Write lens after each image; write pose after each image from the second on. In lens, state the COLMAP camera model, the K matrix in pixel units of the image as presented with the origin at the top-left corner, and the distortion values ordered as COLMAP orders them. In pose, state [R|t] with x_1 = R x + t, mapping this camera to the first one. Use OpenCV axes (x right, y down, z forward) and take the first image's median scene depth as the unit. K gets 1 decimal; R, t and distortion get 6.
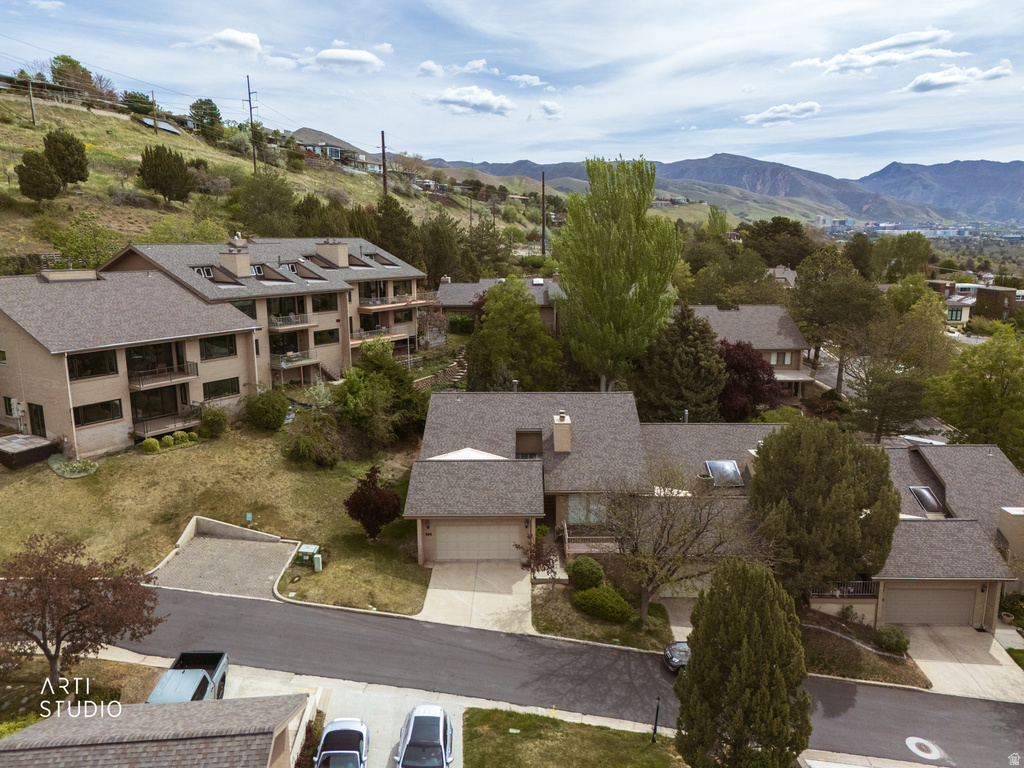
lens RADIAL K [[752.2, 0, 514.3], [0, 752.2, 383.4], [0, 0, 1]] dist [0.068265, -0.060991]
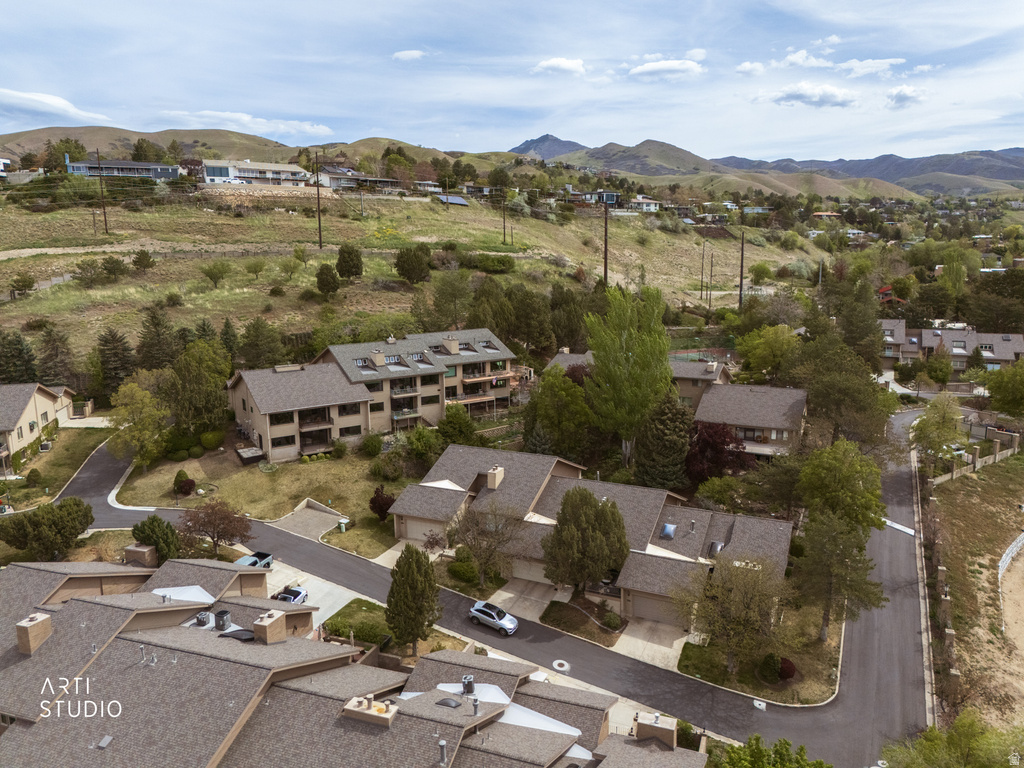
lens RADIAL K [[752.2, 0, 514.8], [0, 752.2, 375.1], [0, 0, 1]] dist [0.068265, -0.060991]
pose [[0.906700, 0.063957, -0.416898, 0.876384], [-0.070696, 0.997498, -0.000725, -0.185925], [0.415808, 0.030131, 0.908953, -0.611766]]
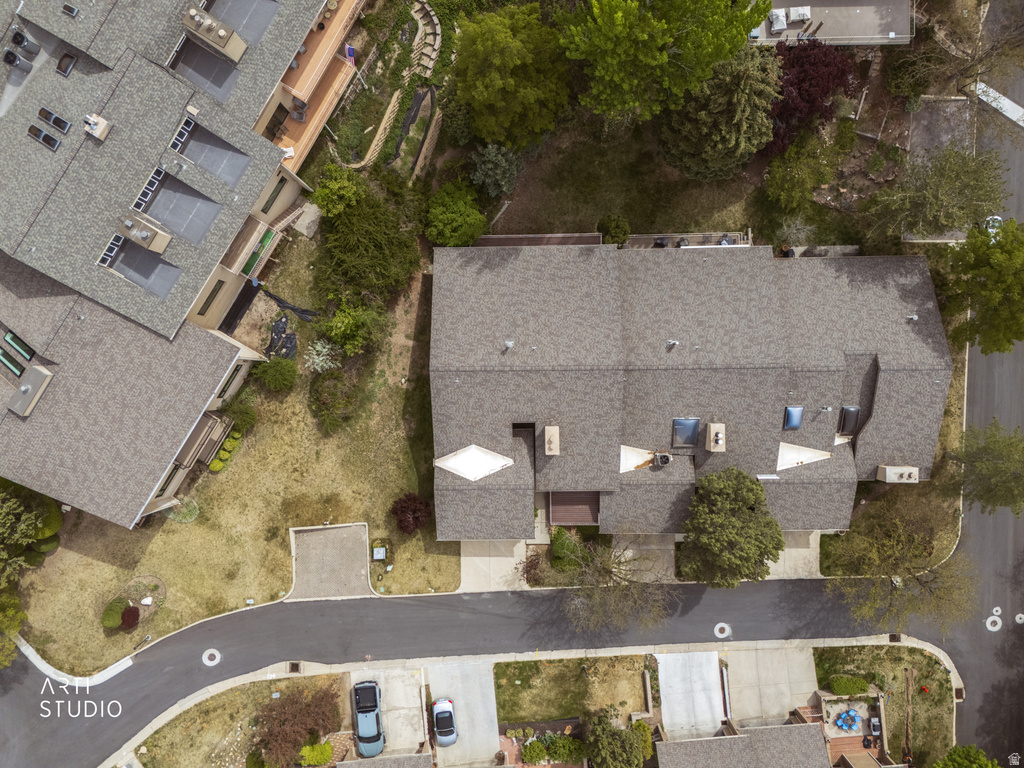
lens RADIAL K [[752.2, 0, 512.9], [0, 752.2, 380.0], [0, 0, 1]] dist [0.068265, -0.060991]
pose [[0.999600, -0.020288, -0.019726, 0.029821], [0.023287, 0.193776, 0.980769, -1.191423], [-0.016075, -0.980836, 0.194171, 0.934598]]
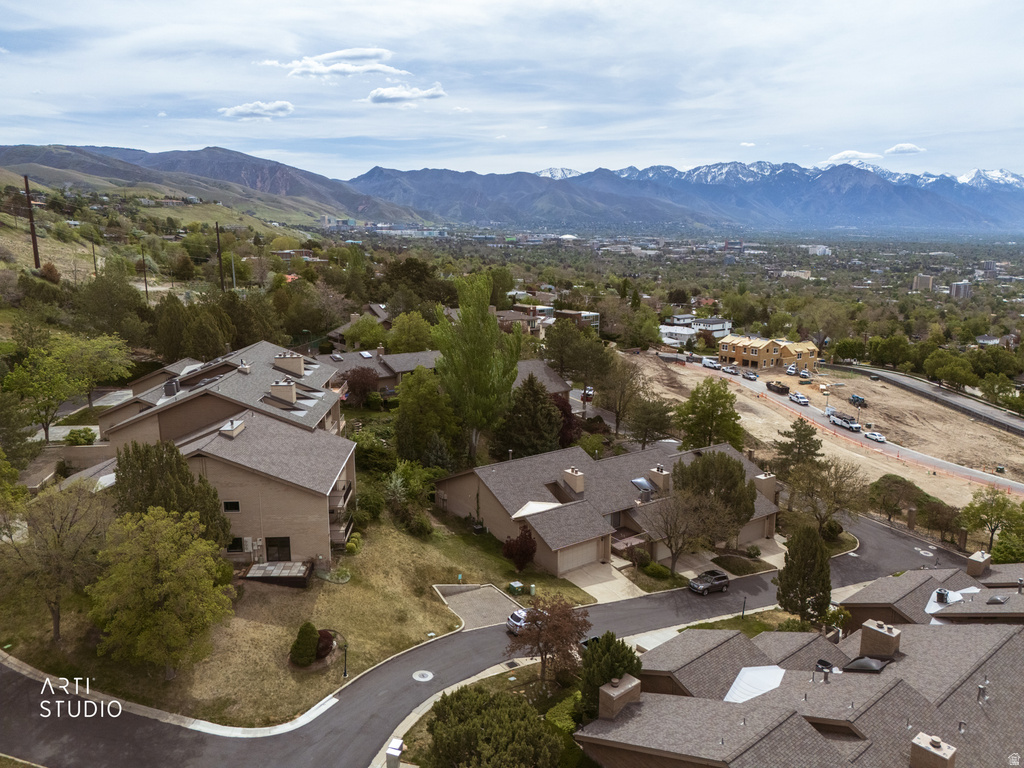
lens RADIAL K [[752.2, 0, 512.5], [0, 752.2, 383.2], [0, 0, 1]] dist [0.068265, -0.060991]
pose [[0.813256, -0.115550, 0.570319, -1.024389], [0.112601, 0.992811, 0.040584, -0.242752], [-0.570908, 0.031213, 0.820420, -0.287989]]
